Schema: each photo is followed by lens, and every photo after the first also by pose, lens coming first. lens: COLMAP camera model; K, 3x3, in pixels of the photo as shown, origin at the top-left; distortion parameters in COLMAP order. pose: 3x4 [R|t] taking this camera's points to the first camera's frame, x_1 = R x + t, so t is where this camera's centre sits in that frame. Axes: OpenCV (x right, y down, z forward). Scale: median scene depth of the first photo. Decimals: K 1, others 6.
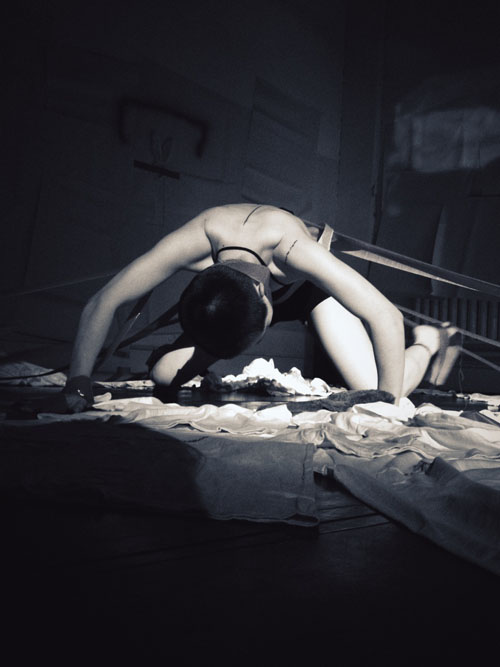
lens RADIAL K [[594.3, 0, 251.3], [0, 594.3, 337.1], [0, 0, 1]] dist [0.095161, -0.138930]
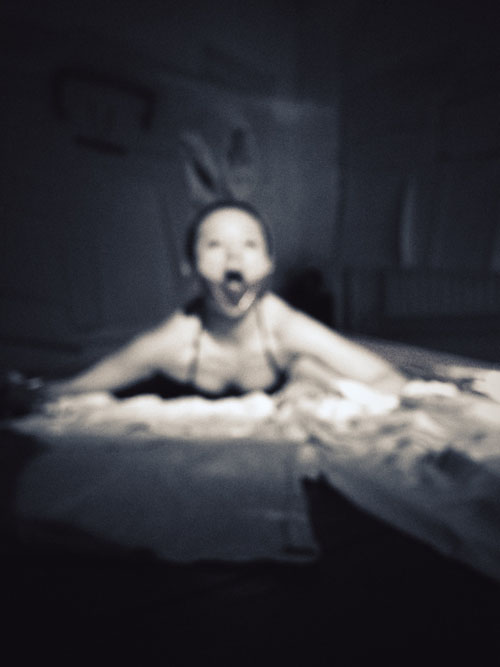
lens RADIAL K [[594.3, 0, 248.1], [0, 594.3, 330.4], [0, 0, 1]] dist [0.095161, -0.138930]
pose [[0.996895, -0.059123, 0.052014, 0.004058], [0.058841, 0.998243, 0.006926, 0.019324], [-0.052332, -0.003844, 0.998622, 0.192565]]
